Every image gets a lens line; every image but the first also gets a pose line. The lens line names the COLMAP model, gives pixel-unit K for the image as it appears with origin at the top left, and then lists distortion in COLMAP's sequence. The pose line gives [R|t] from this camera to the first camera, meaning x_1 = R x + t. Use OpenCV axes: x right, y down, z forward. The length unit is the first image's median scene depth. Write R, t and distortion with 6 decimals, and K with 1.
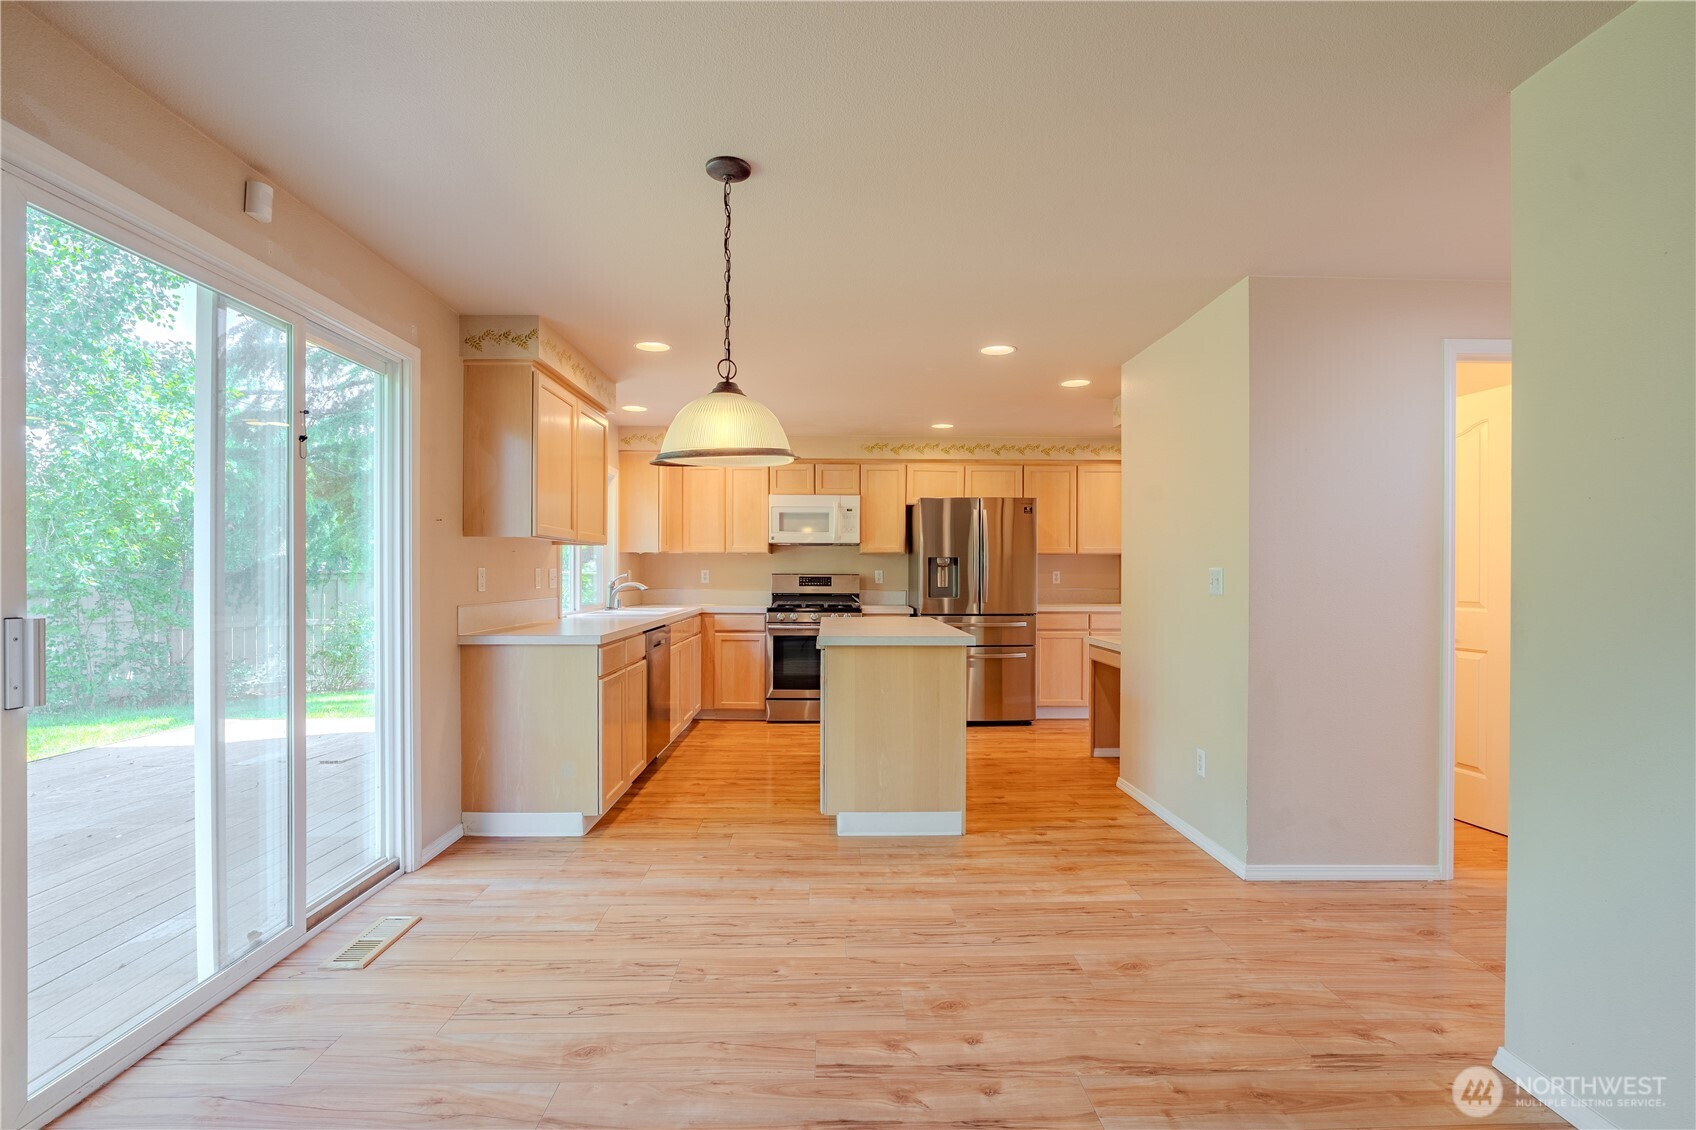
lens RADIAL K [[751.4, 0, 828.3], [0, 751.4, 578.9], [0, 0, 1]] dist [-0.009540, -0.000022]
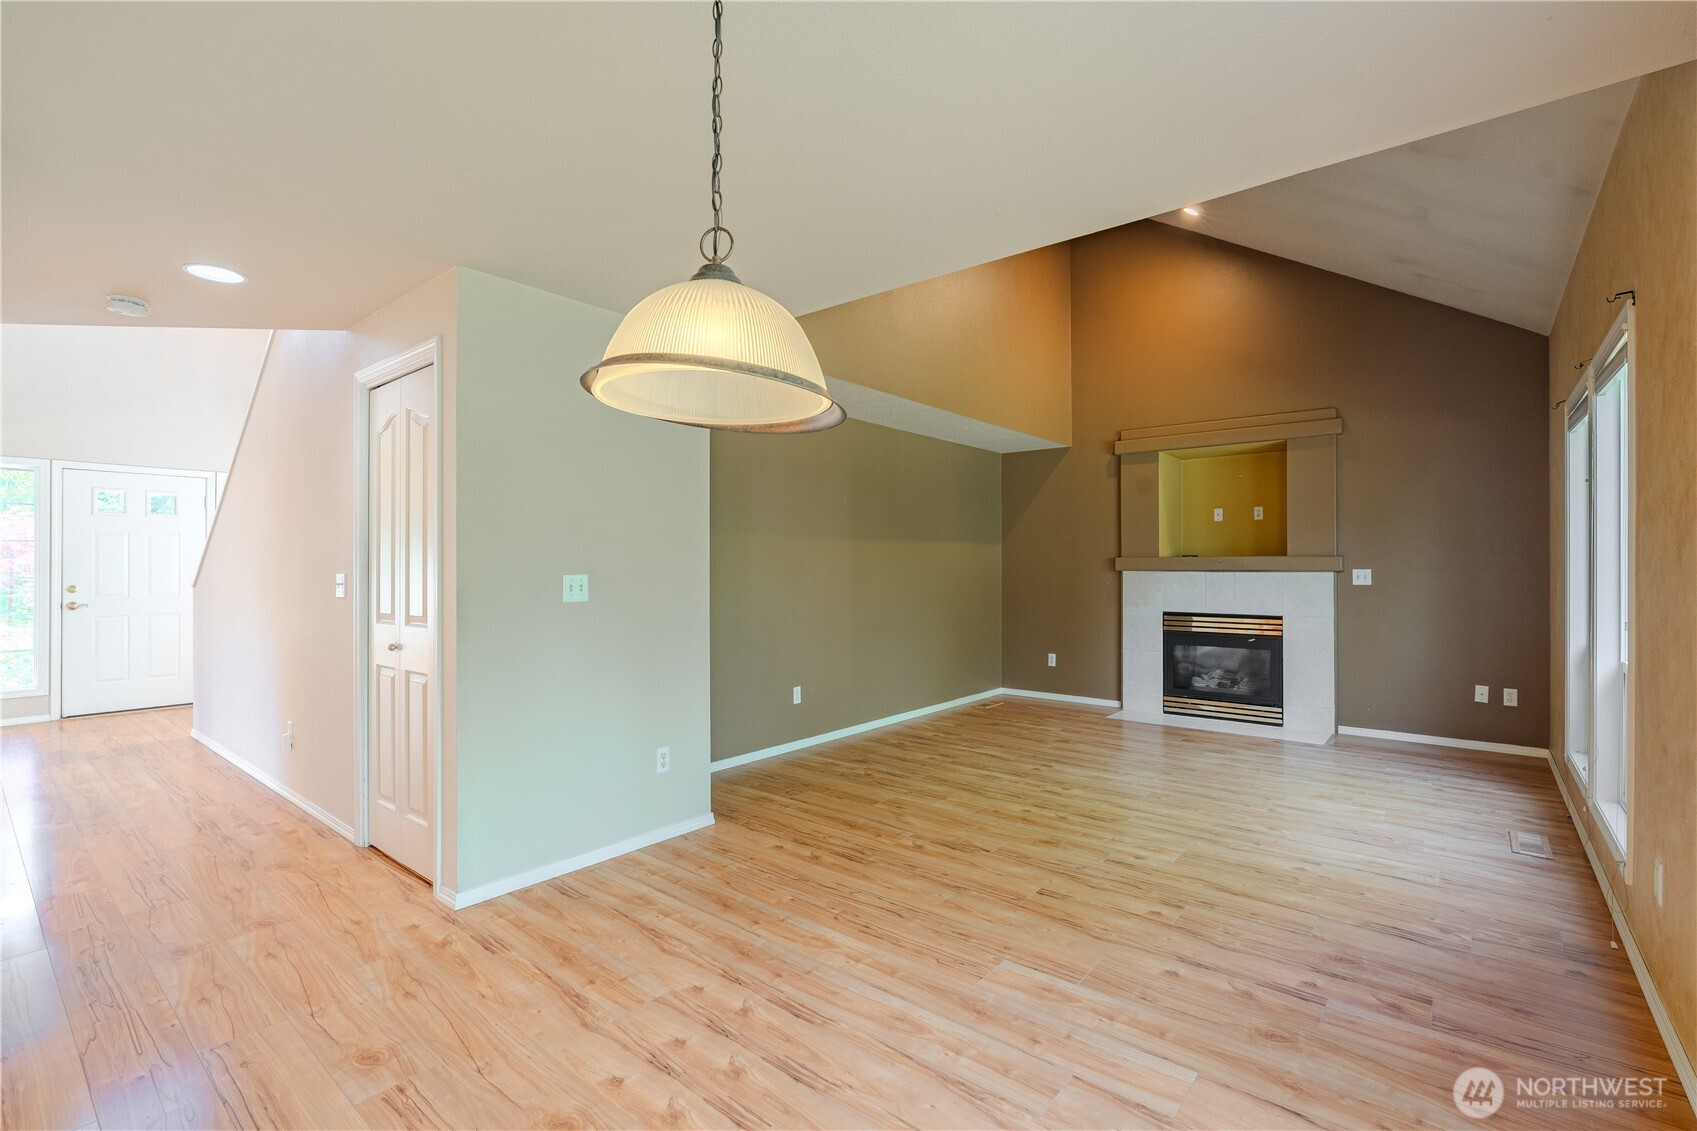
lens RADIAL K [[760.1, 0, 862.9], [0, 760.1, 562.9], [0, 0, 1]] dist [-0.004430, -0.000257]
pose [[-0.772631, 0.001976, 0.634853, -0.344338], [0.003227, 0.999994, 0.000815, -0.021306], [-0.634847, 0.002678, -0.772633, 0.802536]]
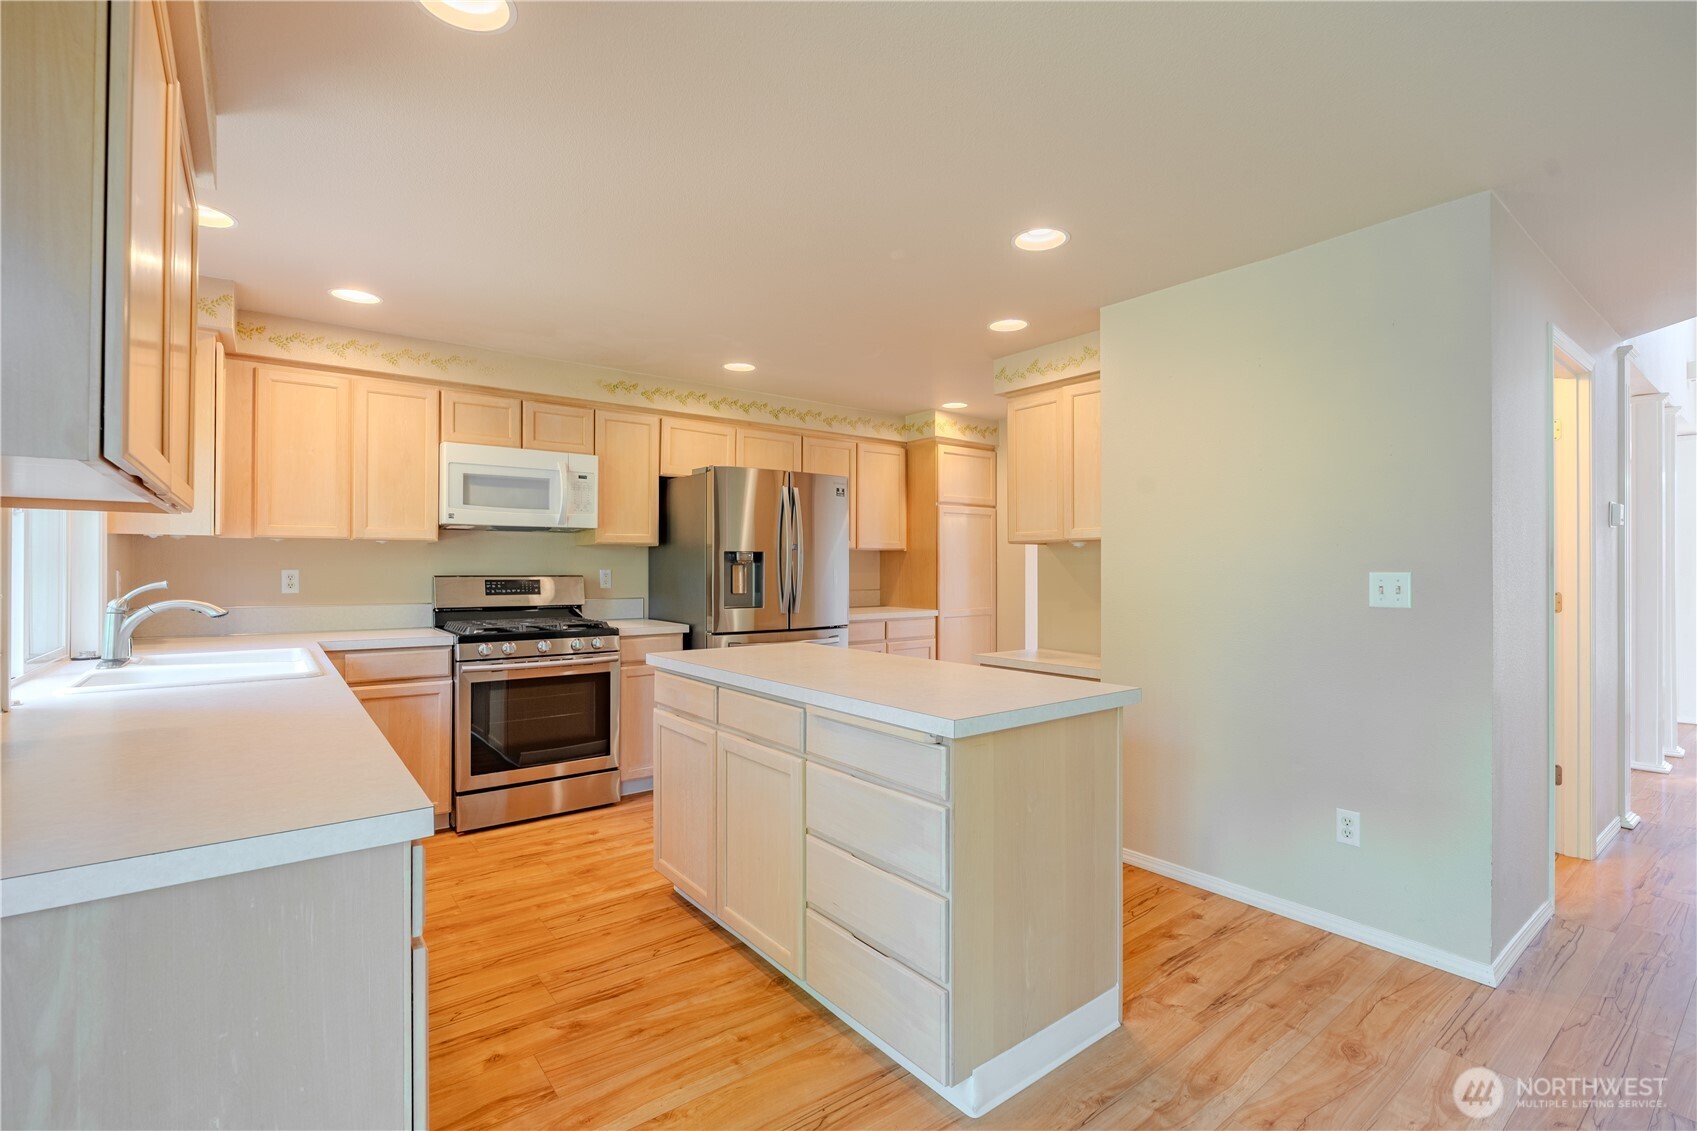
lens RADIAL K [[753.3, 0, 842.3], [0, 753.3, 566.2], [0, 0, 1]] dist [-0.007785, 0.000013]
pose [[0.799862, -0.001365, 0.600183, -0.330064], [0.006694, 0.999956, -0.006646, -0.015771], [-0.600147, 0.009333, 0.799835, 0.620649]]
